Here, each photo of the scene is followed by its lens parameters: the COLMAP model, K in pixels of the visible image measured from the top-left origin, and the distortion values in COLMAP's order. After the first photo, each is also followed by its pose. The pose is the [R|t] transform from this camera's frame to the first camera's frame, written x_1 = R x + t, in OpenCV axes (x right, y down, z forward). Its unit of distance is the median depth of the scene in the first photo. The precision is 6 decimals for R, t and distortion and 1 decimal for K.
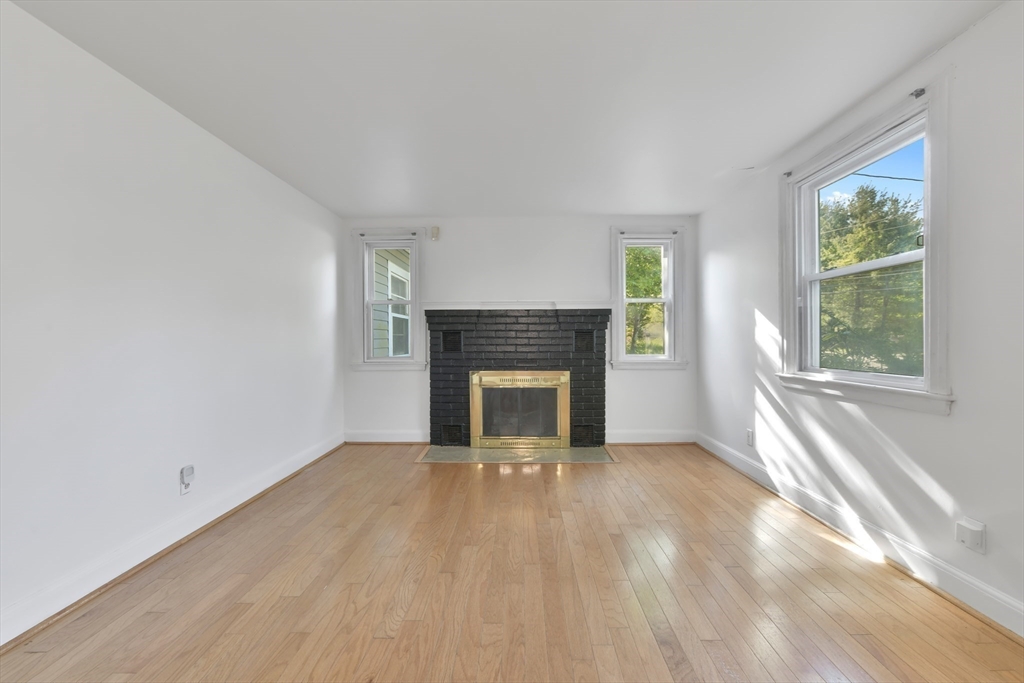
lens RADIAL K [[416.1, 0, 515.7], [0, 416.1, 339.3], [0, 0, 1]] dist [0.000852, 0.000306]
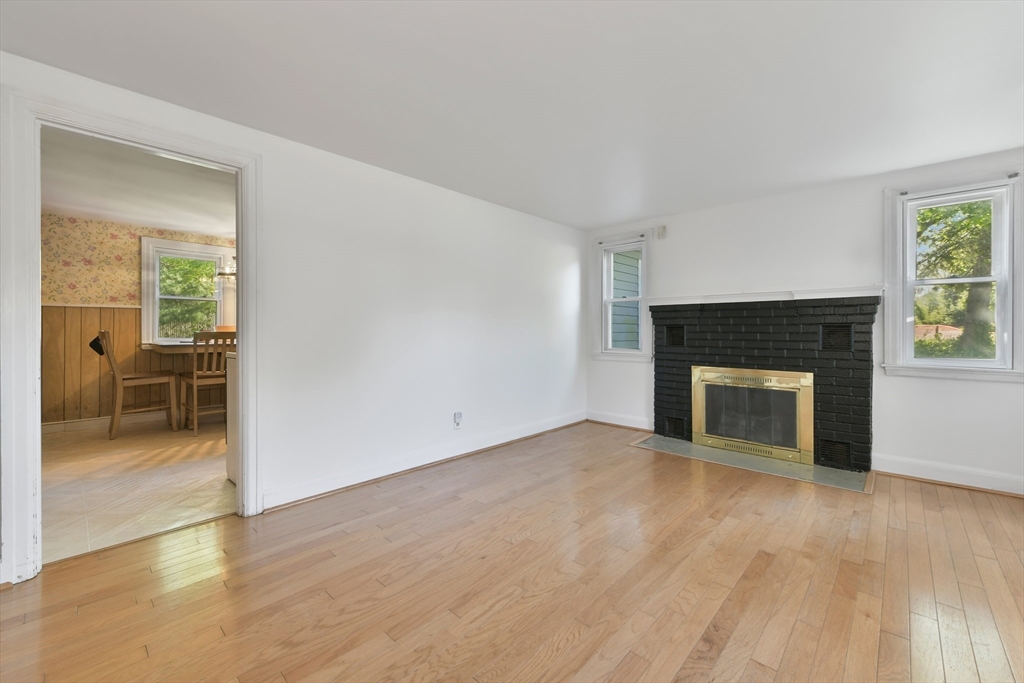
lens RADIAL K [[414.6, 0, 515.6], [0, 414.6, 328.4], [0, 0, 1]] dist [0.001639, 0.000602]
pose [[0.742877, 0.000362, -0.669428, 0.242428], [-0.006490, 0.999957, -0.006662, -0.003585], [0.669396, 0.009293, 0.742847, -0.019498]]
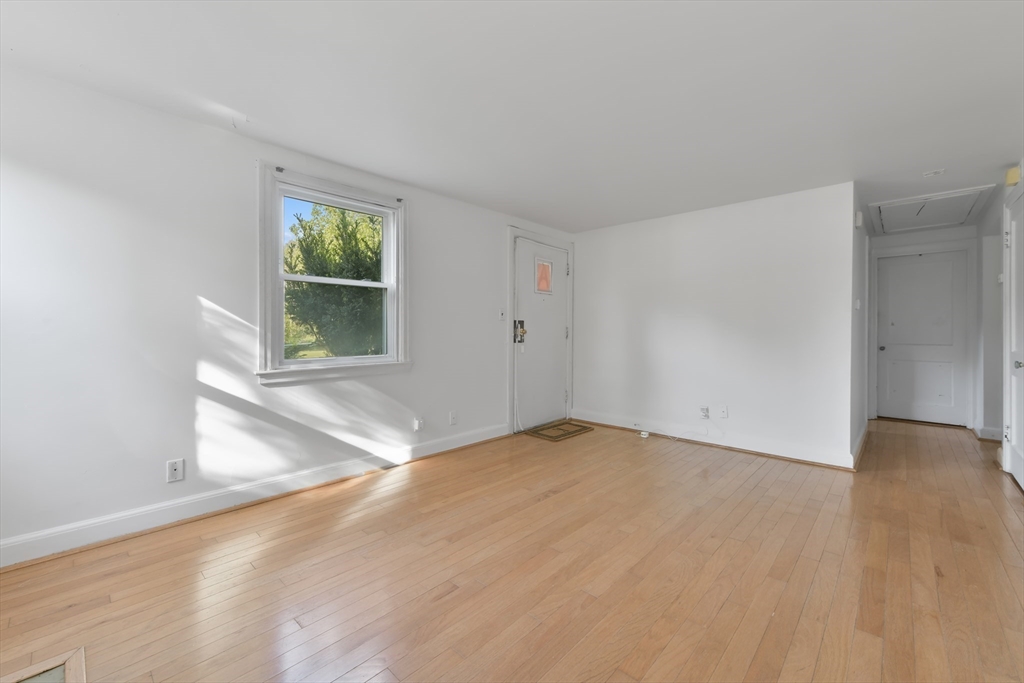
lens RADIAL K [[416.1, 0, 515.7], [0, 416.1, 339.3], [0, 0, 1]] dist [0.000852, 0.000306]
pose [[-0.748554, -0.007037, 0.663036, -0.277341], [0.001001, 0.999931, 0.011743, 0.000036], [-0.663073, 0.009454, -0.748495, 0.890543]]
